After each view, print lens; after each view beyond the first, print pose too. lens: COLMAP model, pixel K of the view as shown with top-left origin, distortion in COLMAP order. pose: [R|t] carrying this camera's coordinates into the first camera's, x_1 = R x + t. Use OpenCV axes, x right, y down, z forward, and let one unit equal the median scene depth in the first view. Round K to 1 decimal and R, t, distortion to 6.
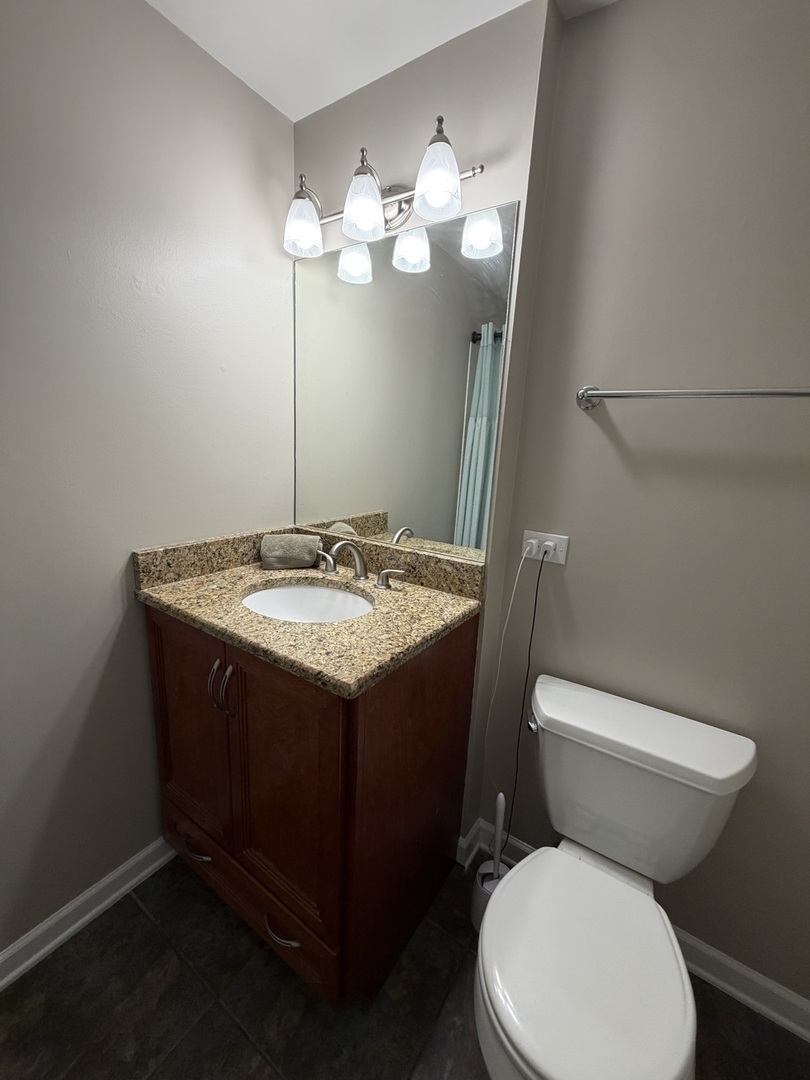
lens RADIAL K [[431.6, 0, 403.4], [0, 431.6, 536.0], [0, 0, 1]] dist [0.004372, -0.000744]
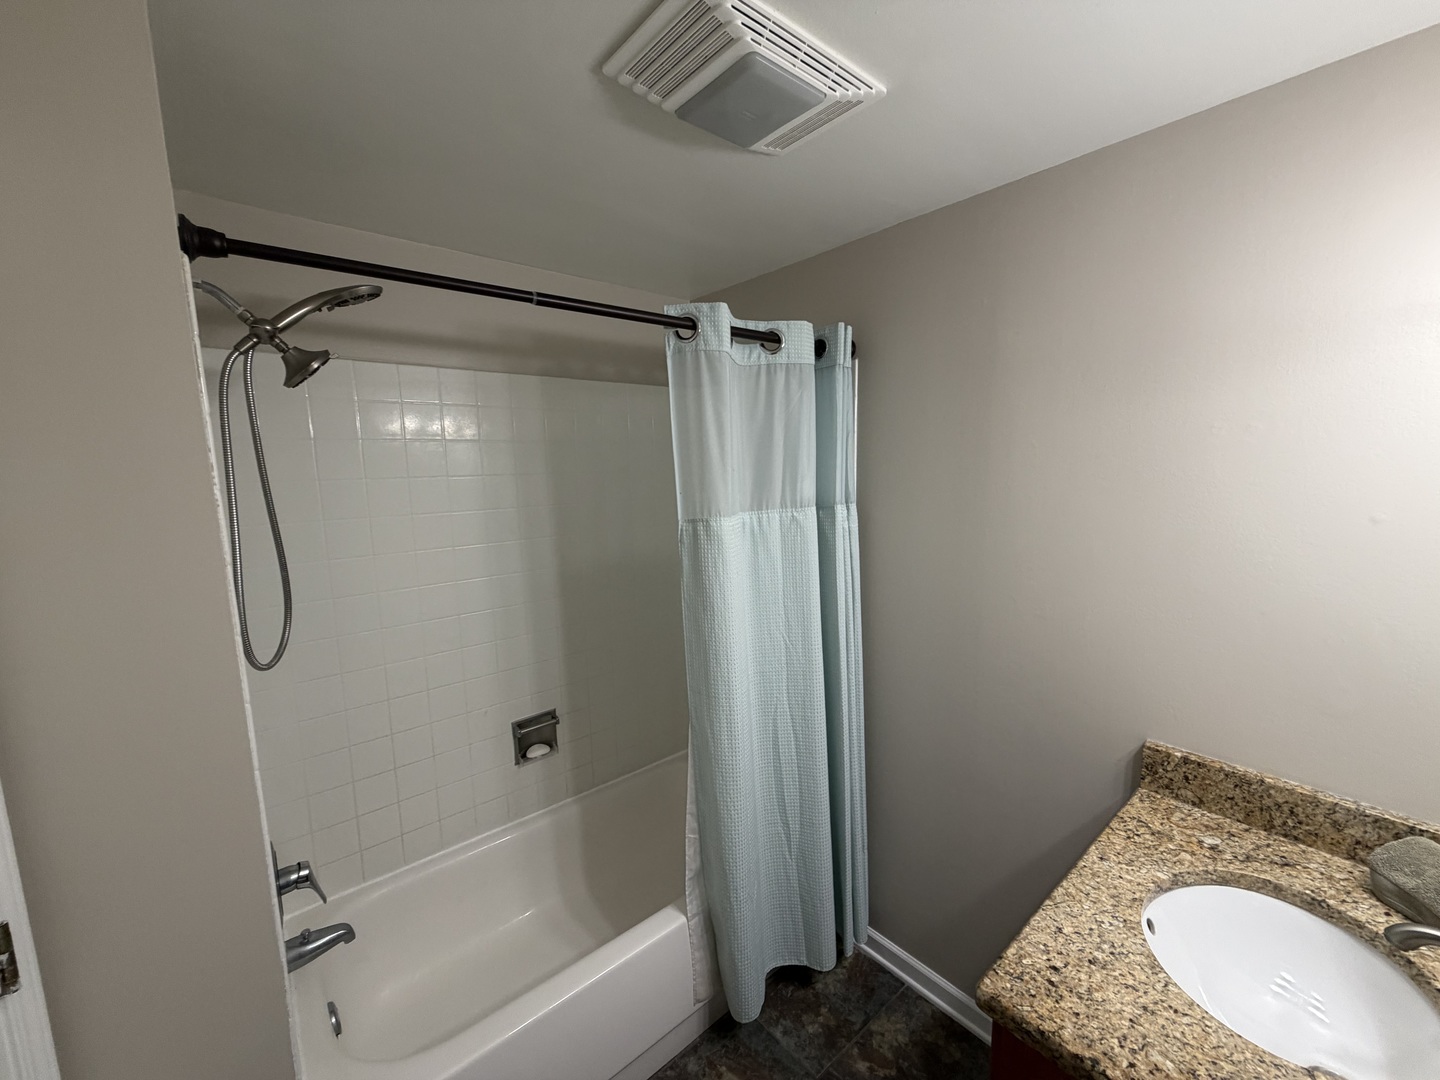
lens RADIAL K [[575.4, 0, 717.8], [0, 575.4, 543.2], [0, 0, 1]] dist [0.004372, -0.000744]
pose [[-0.269052, 0.095230, -0.958406, 0.599638], [-0.197705, 0.968448, 0.151730, -0.323899], [0.942615, 0.230305, -0.241736, 0.393386]]
